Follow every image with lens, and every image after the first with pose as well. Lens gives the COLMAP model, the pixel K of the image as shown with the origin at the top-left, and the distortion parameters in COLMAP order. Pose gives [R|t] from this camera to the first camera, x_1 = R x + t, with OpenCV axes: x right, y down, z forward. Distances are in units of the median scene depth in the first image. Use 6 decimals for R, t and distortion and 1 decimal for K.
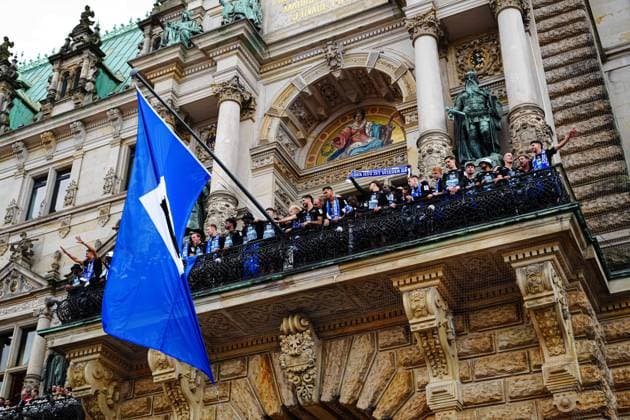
lens RADIAL K [[864.6, 0, 313.2], [0, 864.6, 229.6], [0, 0, 1]] dist [-0.004683, 0.022591]
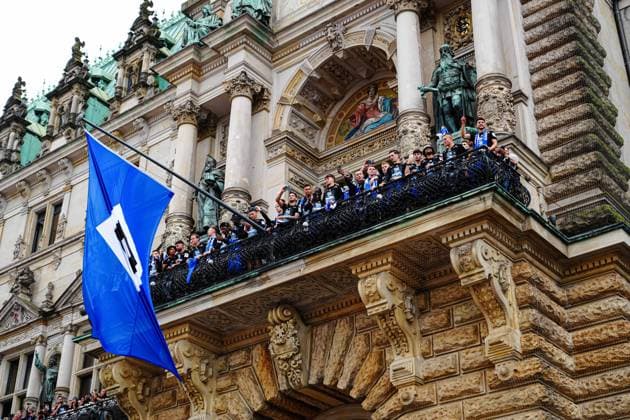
lens RADIAL K [[966.8, 0, 315.0], [0, 966.8, 210.0], [0, 0, 1]] dist [0.000747, -0.028890]
pose [[0.974360, -0.113668, -0.194169, 0.254044], [0.121520, 0.992166, 0.028977, -0.046987], [0.189354, -0.051830, 0.980540, -0.155618]]
